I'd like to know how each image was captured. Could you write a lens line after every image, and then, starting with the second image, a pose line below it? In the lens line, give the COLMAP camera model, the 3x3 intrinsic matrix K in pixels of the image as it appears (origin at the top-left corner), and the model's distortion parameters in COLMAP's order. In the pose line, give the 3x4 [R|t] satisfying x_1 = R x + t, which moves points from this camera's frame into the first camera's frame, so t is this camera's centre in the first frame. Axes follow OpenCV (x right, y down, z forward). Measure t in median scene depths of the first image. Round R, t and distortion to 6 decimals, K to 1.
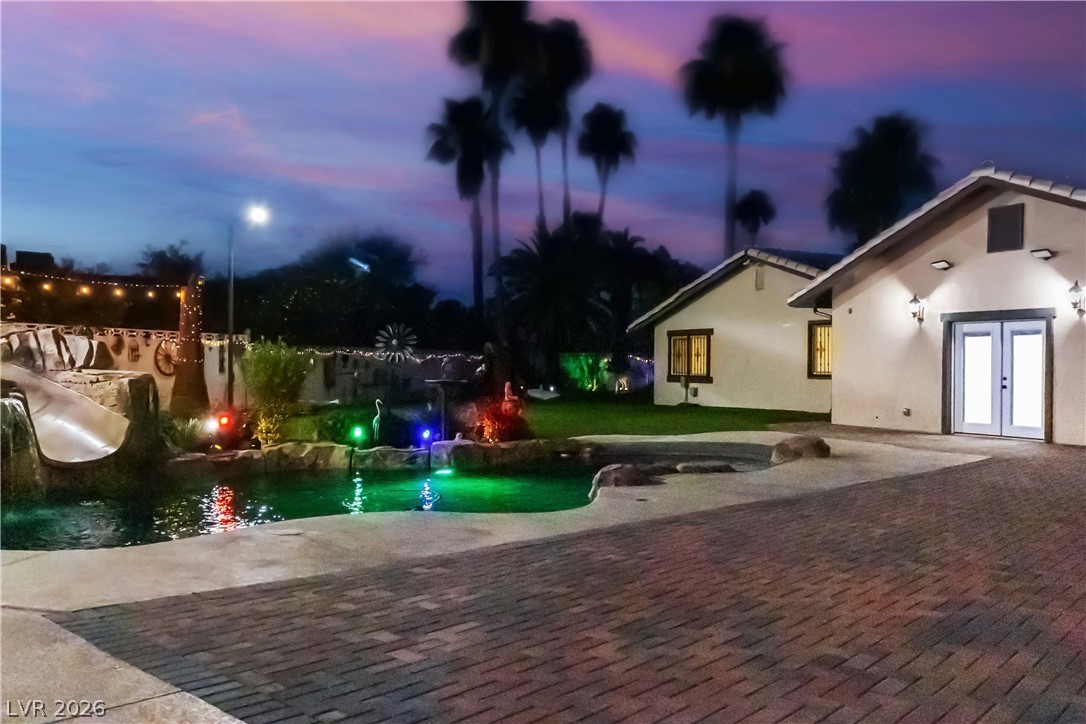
lens RADIAL K [[862.2, 0, 544.9], [0, 862.2, 387.2], [0, 0, 1]] dist [-0.003379, -0.000557]
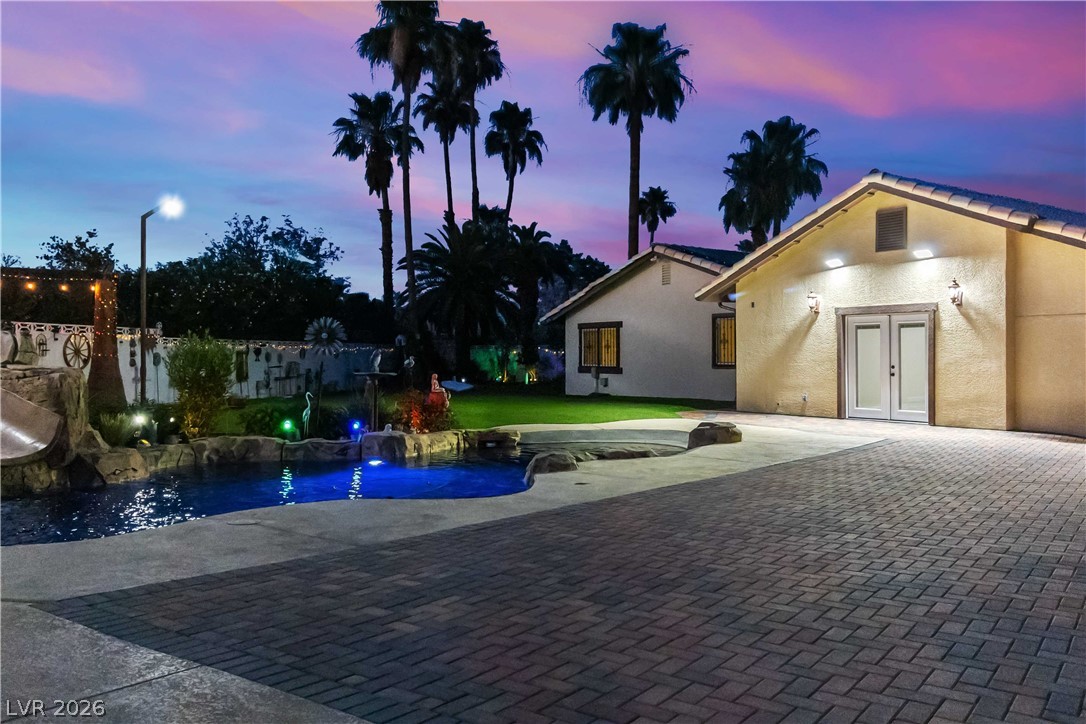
lens RADIAL K [[852.0, 0, 543.0], [0, 852.0, 362.0], [0, 0, 1]] dist [-0.004257, 0.003311]
pose [[0.993794, -0.006665, 0.111040, -0.025246], [0.008871, 0.999773, -0.019390, 0.000405], [-0.110885, 0.020255, 0.993627, -0.021341]]
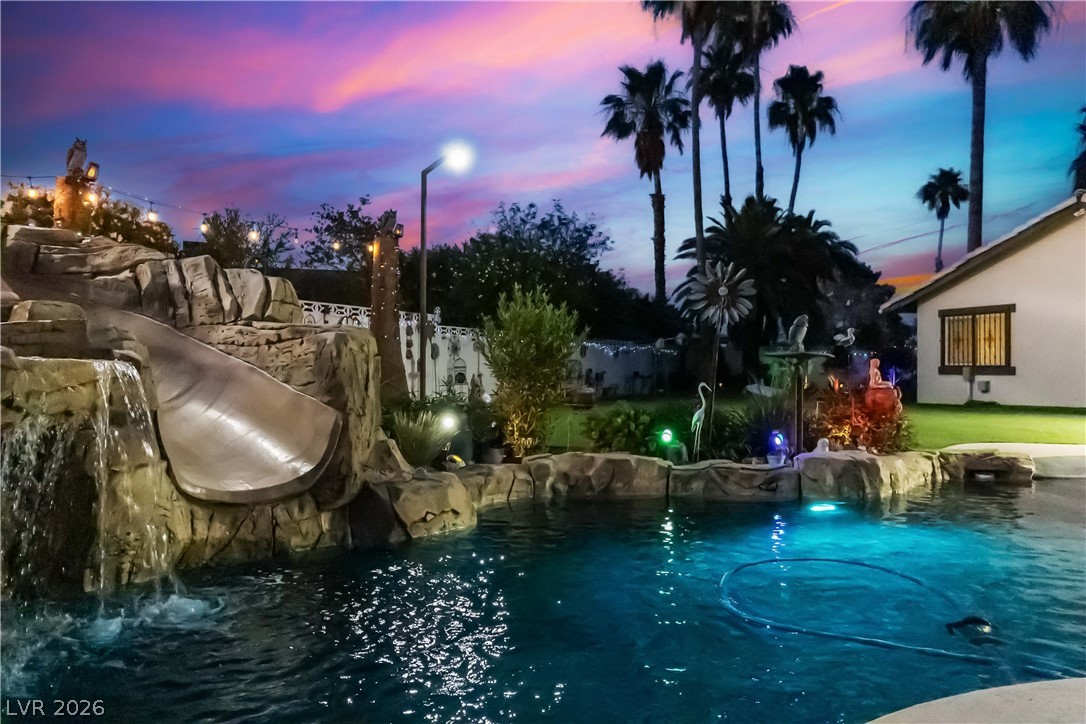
lens RADIAL K [[852.0, 0, 543.0], [0, 852.0, 362.0], [0, 0, 1]] dist [-0.004257, 0.003311]
pose [[0.987854, -0.004651, -0.155315, -0.176239], [-0.000627, 0.999424, -0.033919, 0.016594], [0.155384, 0.033605, 0.987282, 0.321347]]
